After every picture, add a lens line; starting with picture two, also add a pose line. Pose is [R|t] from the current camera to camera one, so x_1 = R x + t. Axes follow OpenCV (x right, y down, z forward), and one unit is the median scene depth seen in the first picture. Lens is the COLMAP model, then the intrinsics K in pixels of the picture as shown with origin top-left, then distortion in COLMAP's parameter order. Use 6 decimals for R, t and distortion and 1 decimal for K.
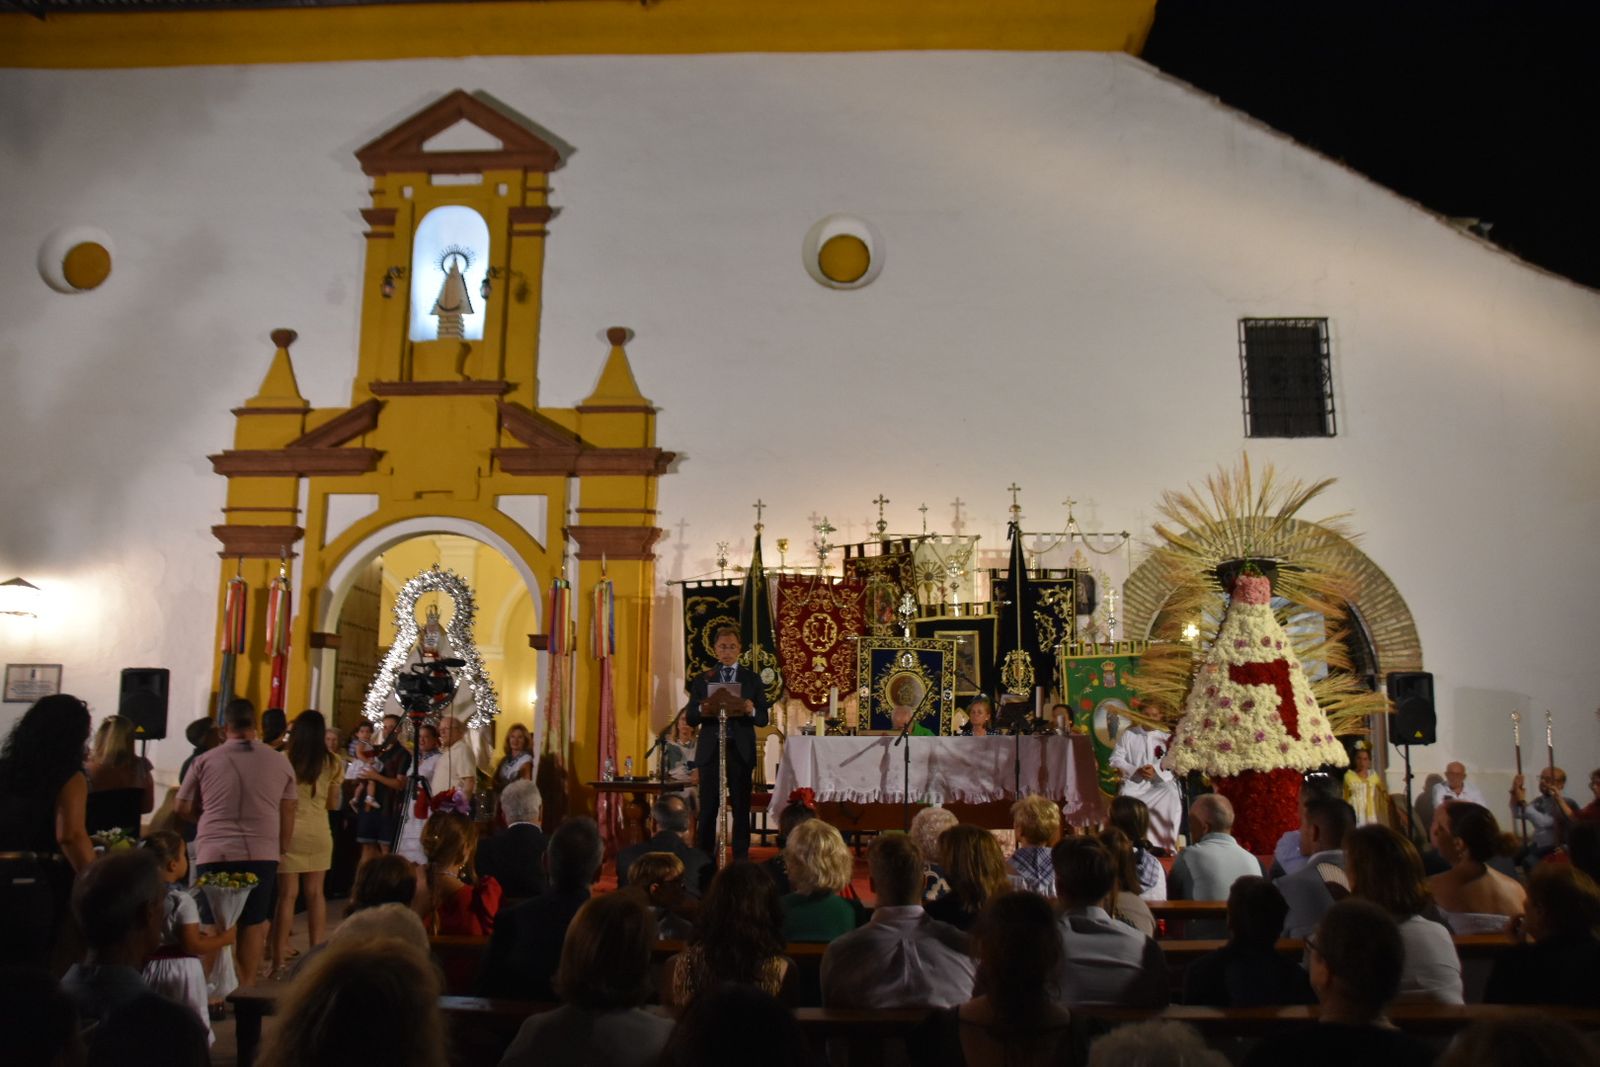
lens RADIAL K [[1280.8, 0, 800.0], [0, 1280.8, 533.5], [0, 0, 1]] dist [-0.118646, 0.106480]
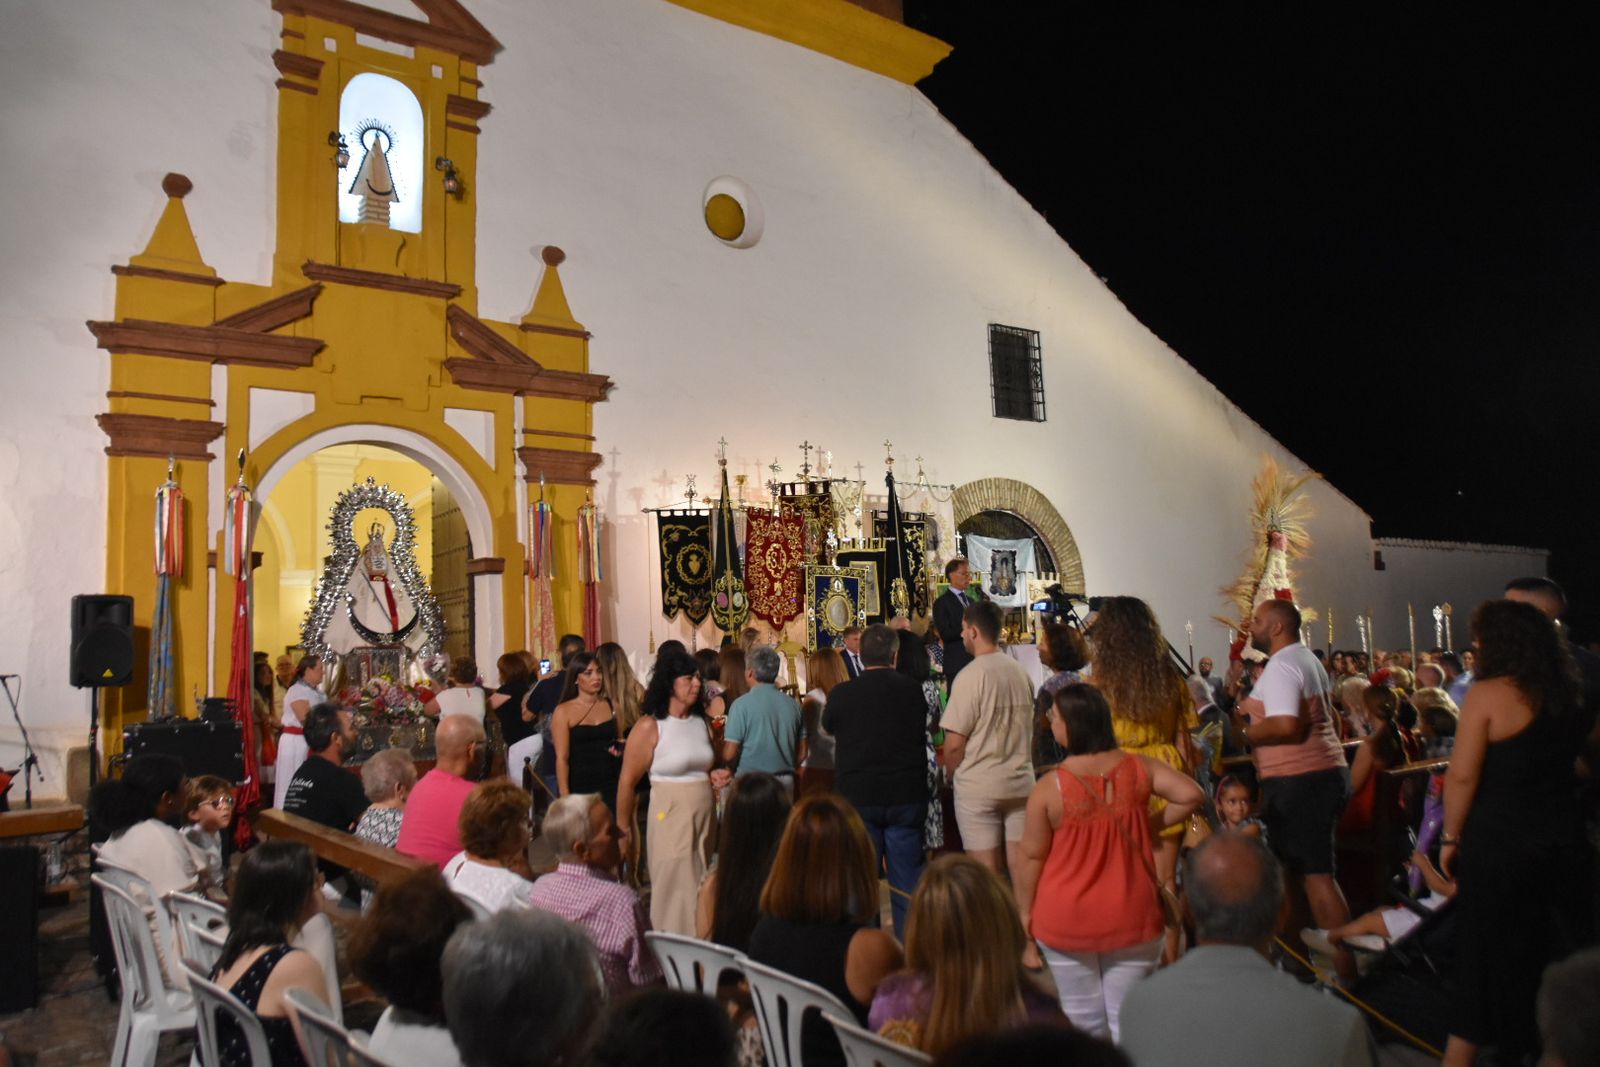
lens RADIAL K [[1280.8, 0, 800.0], [0, 1280.8, 533.5], [0, 0, 1]] dist [-0.118646, 0.106480]
pose [[0.760467, 0.029722, 0.648696, -0.664458], [-0.067021, 0.997210, 0.032878, 0.014474], [-0.645909, -0.068479, 0.760337, 0.128413]]
